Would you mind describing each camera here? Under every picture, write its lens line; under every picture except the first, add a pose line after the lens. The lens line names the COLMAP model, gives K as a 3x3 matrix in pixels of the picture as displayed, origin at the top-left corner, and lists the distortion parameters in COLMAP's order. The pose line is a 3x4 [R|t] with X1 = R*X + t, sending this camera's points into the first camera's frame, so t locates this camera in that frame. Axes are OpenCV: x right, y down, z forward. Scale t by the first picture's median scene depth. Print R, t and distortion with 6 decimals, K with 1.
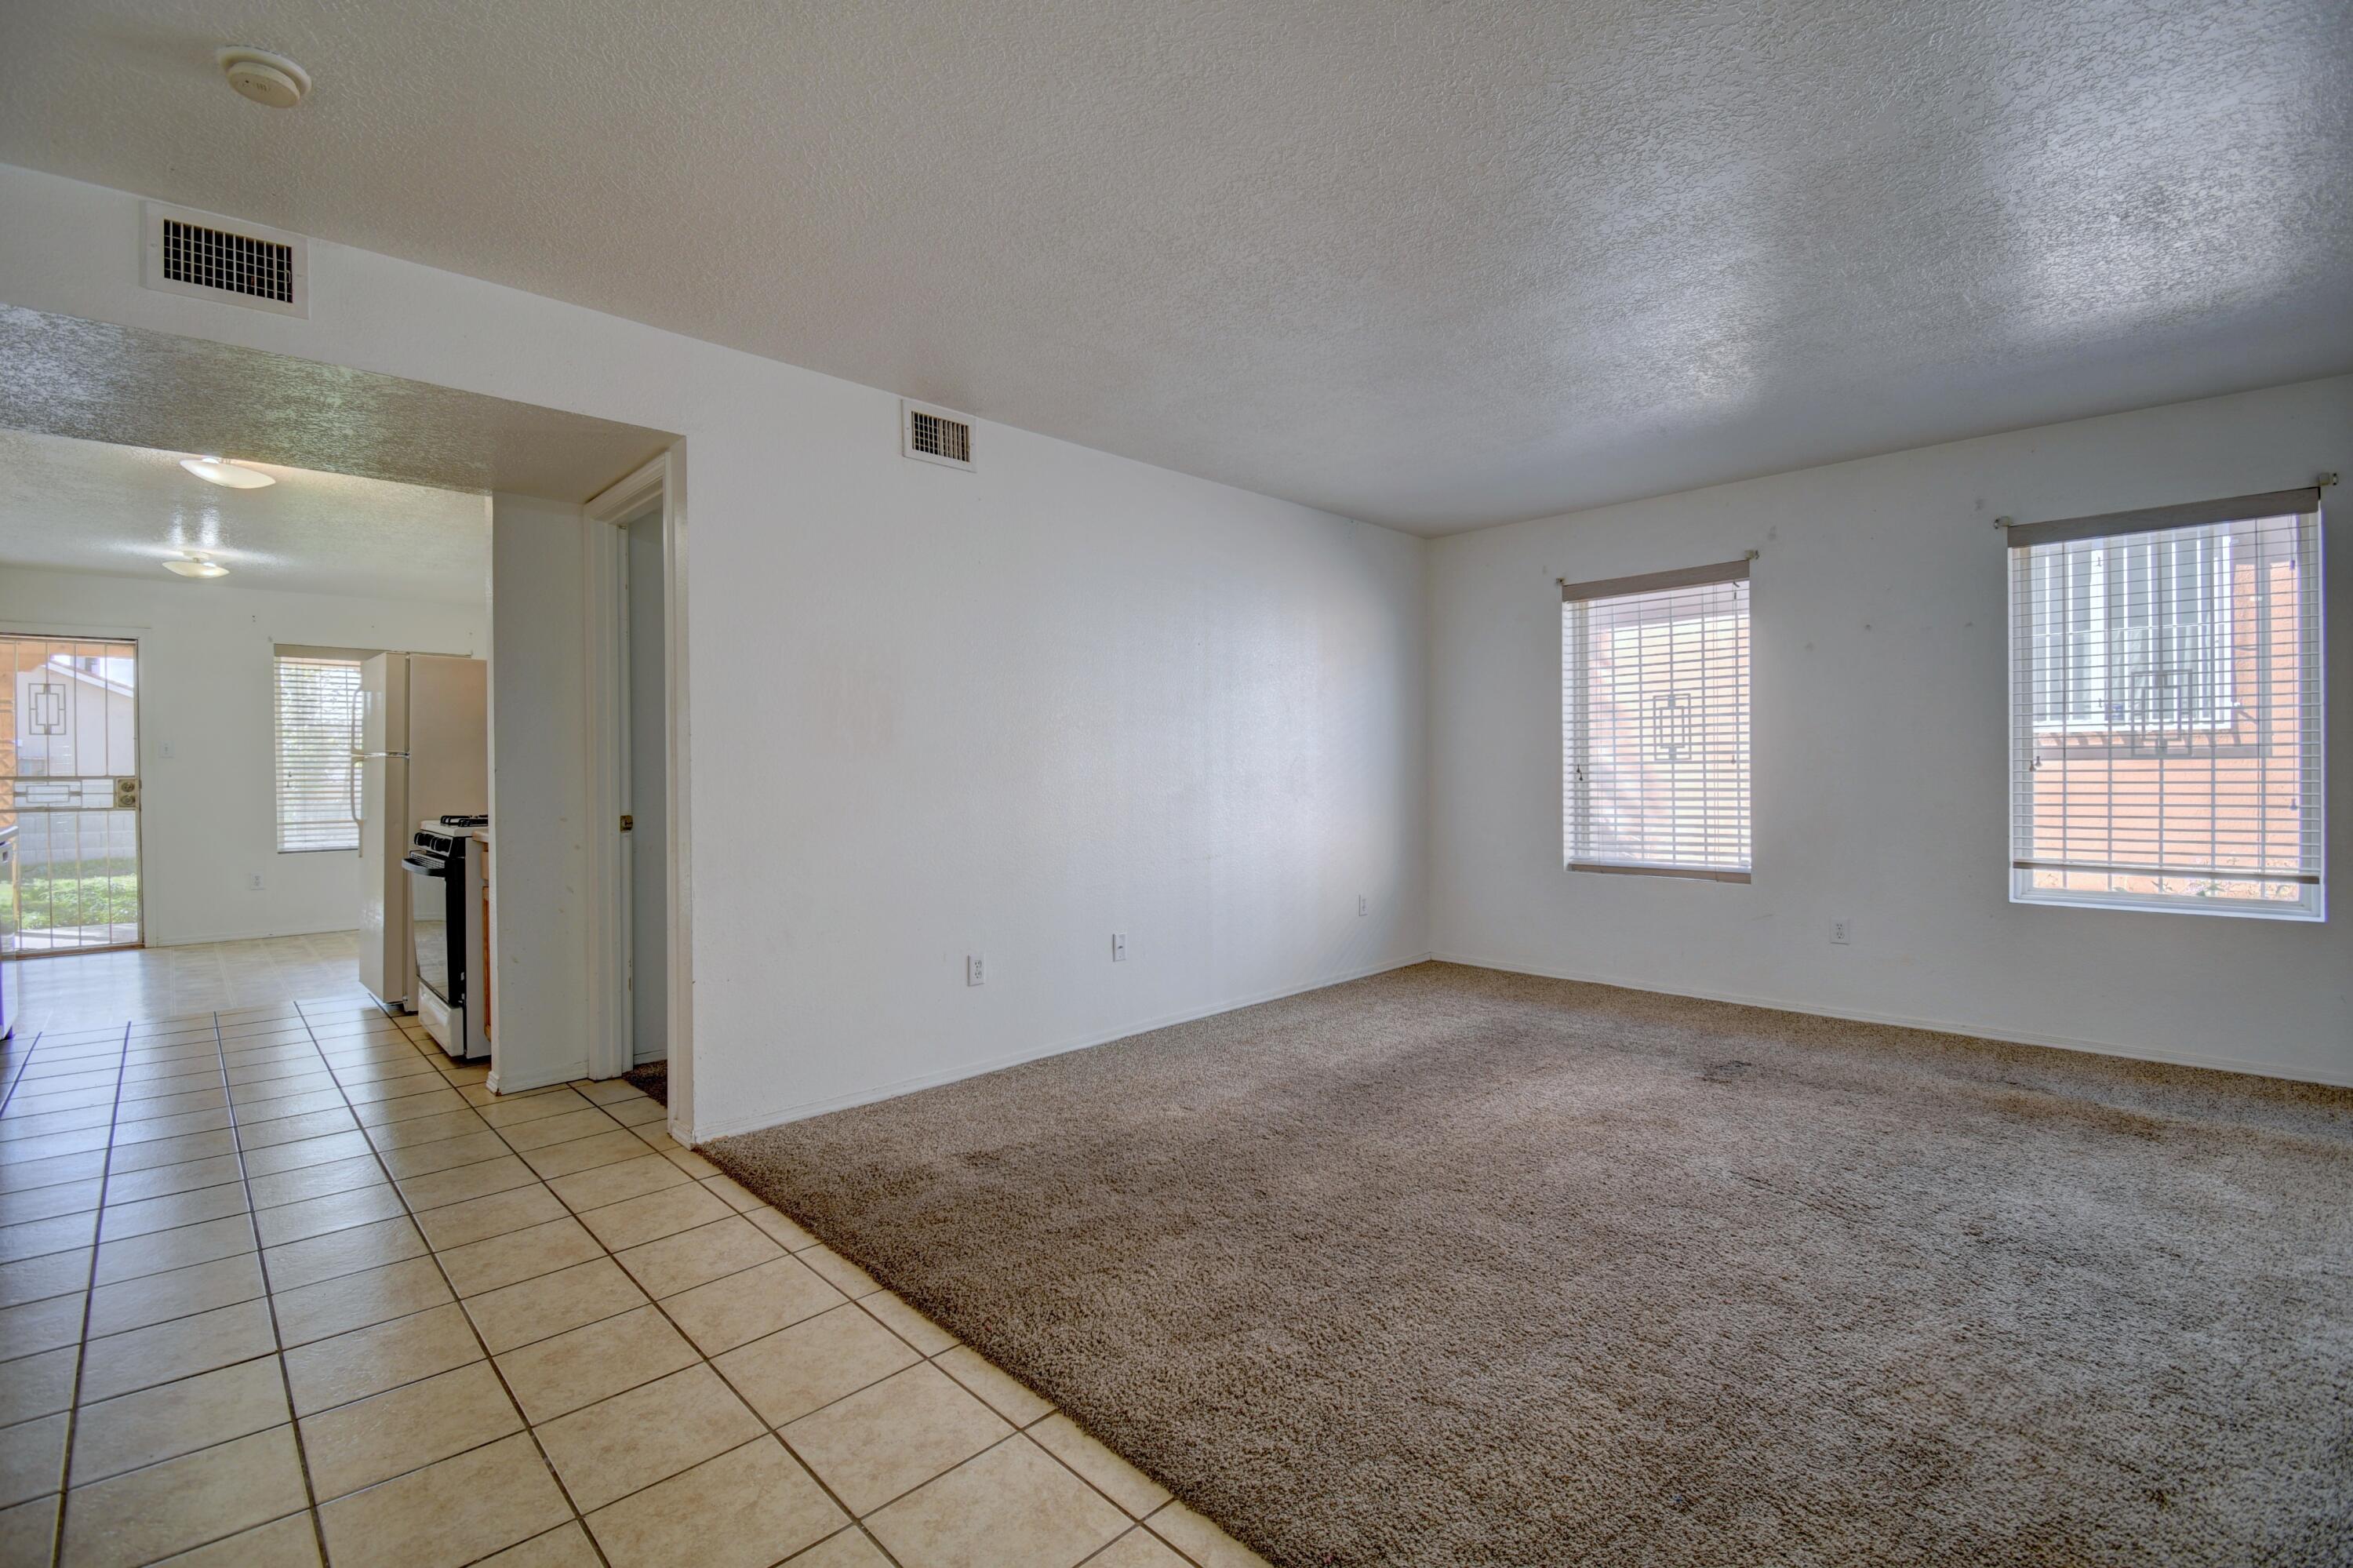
lens RADIAL K [[1041.8, 0, 1172.5], [0, 1041.8, 778.9], [0, 0, 1]] dist [0.020995, -0.025292]
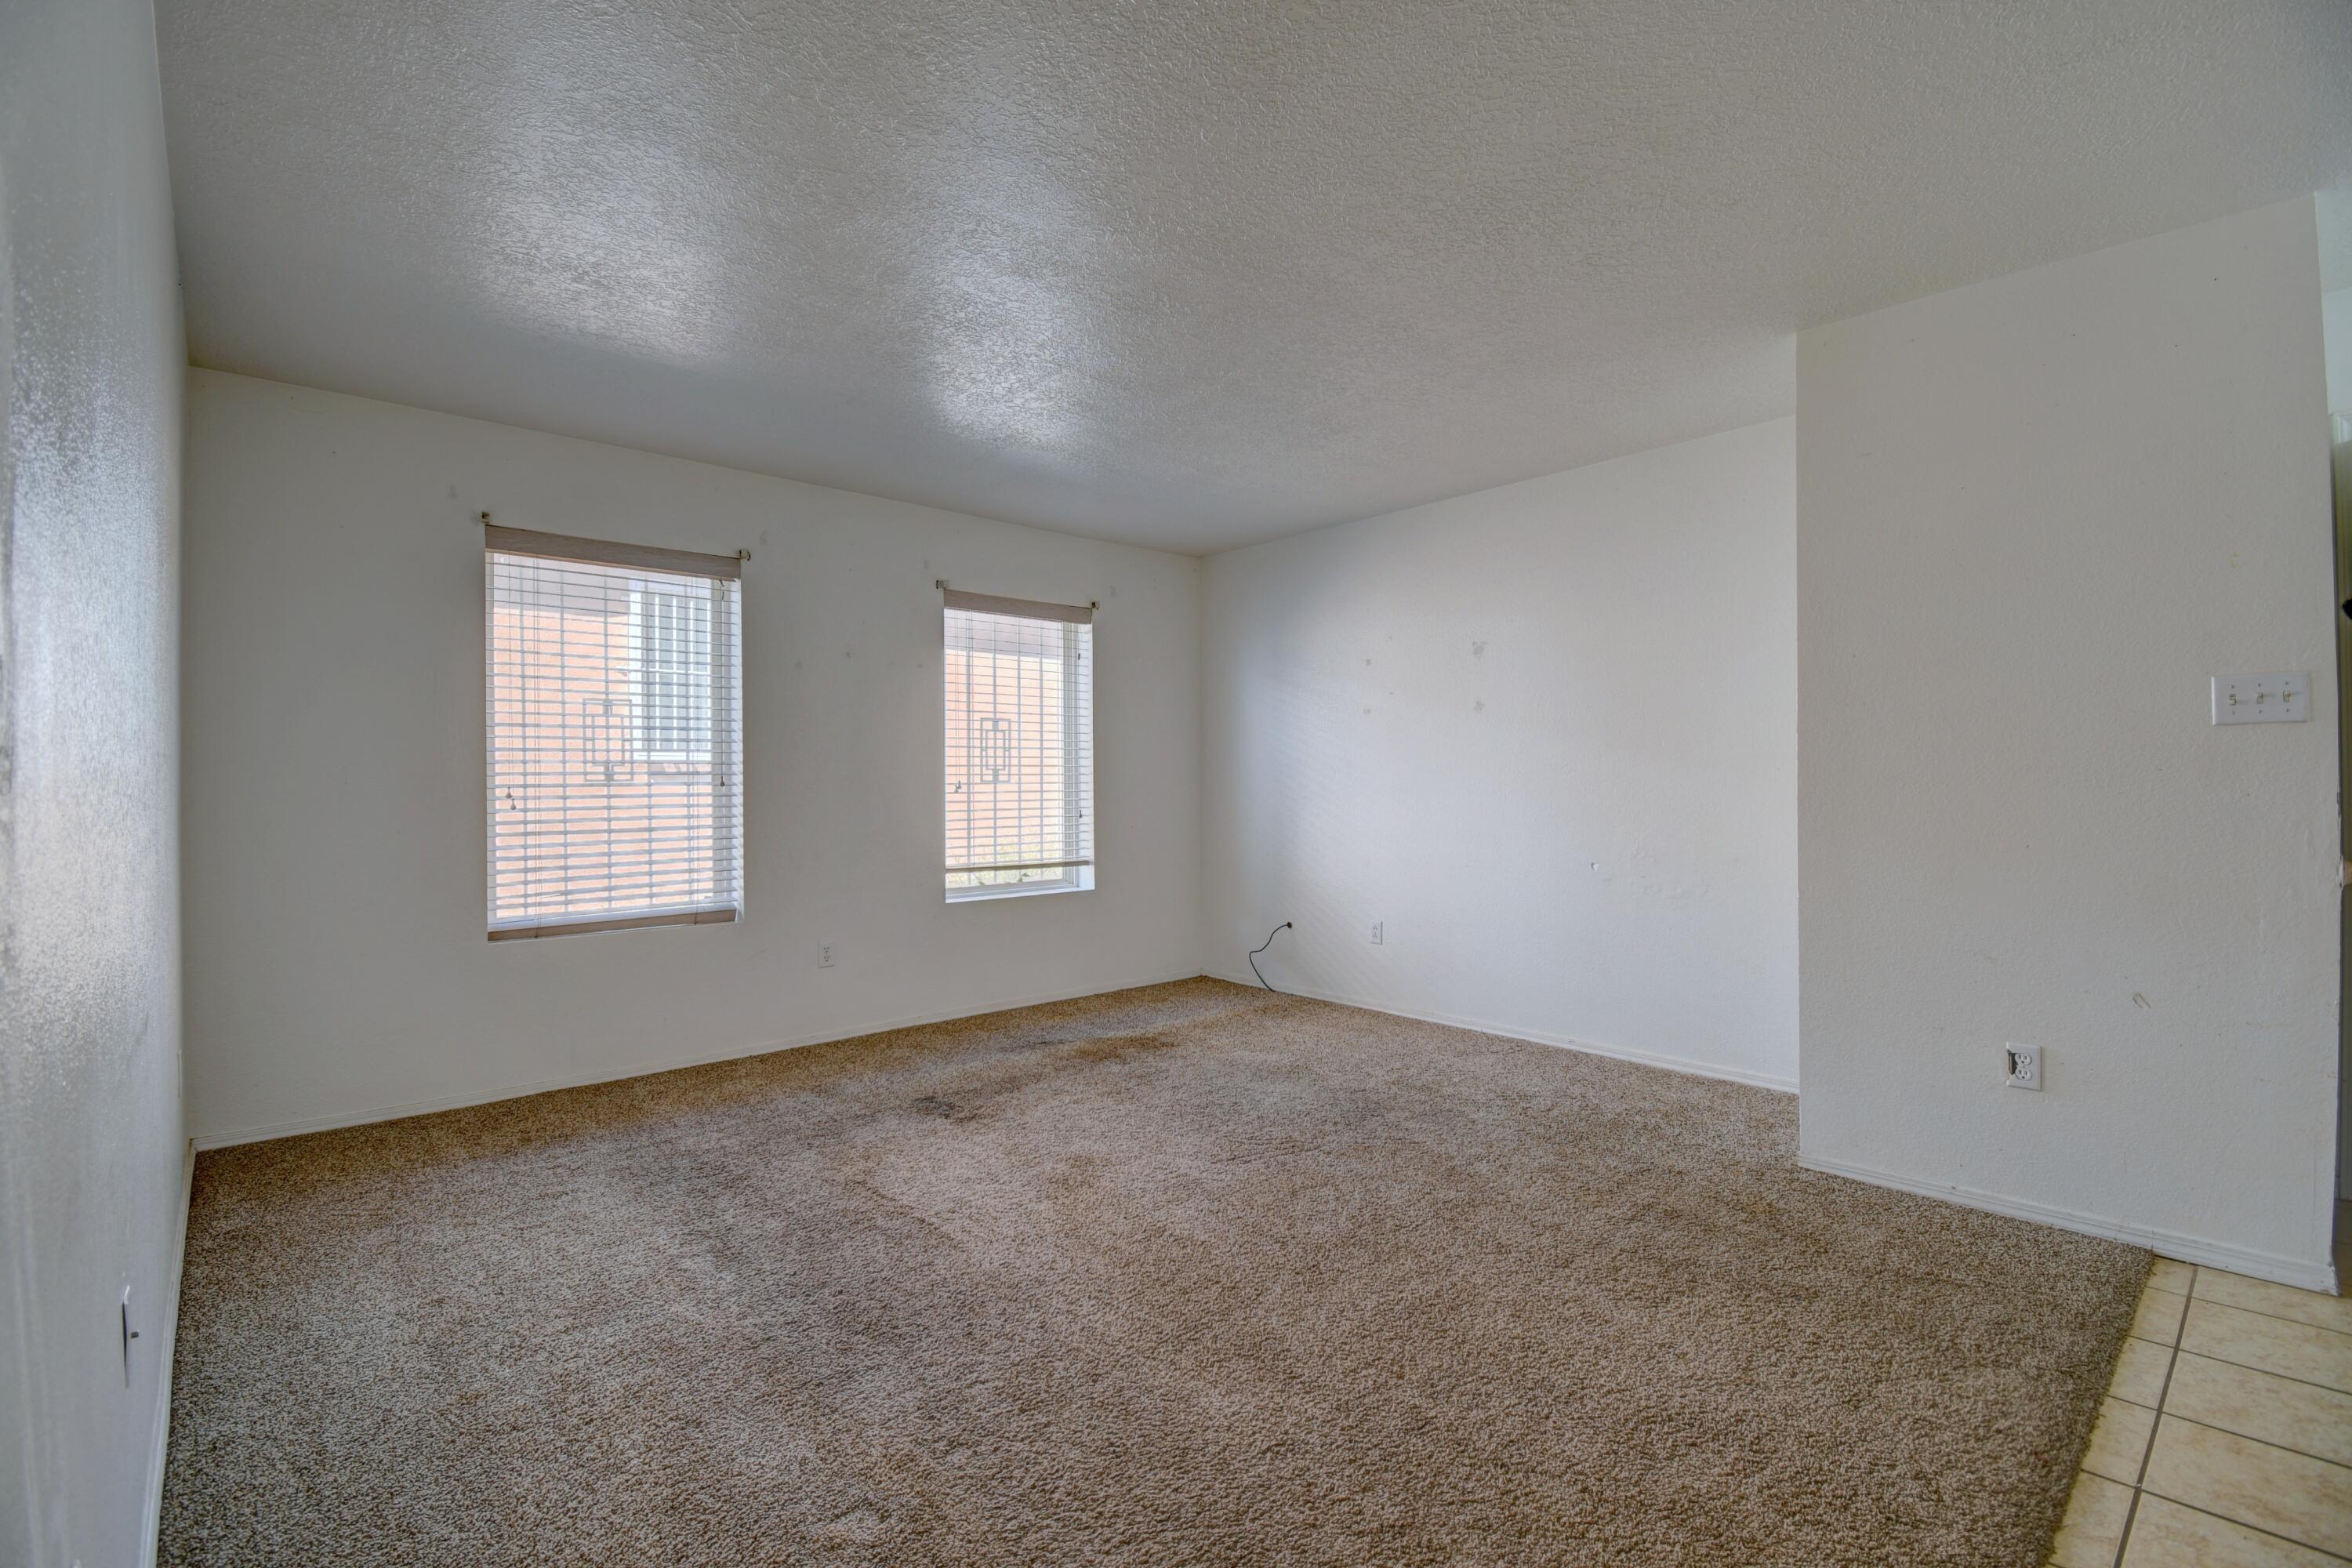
lens RADIAL K [[1043.7, 0, 1176.0], [0, 1043.7, 784.0], [0, 0, 1]] dist [0.024345, -0.000004]
pose [[0.031857, 0.002089, 0.999490, -0.399493], [0.010760, 0.999939, -0.002433, -0.012585], [-0.999435, 0.010832, 0.031833, 0.714164]]
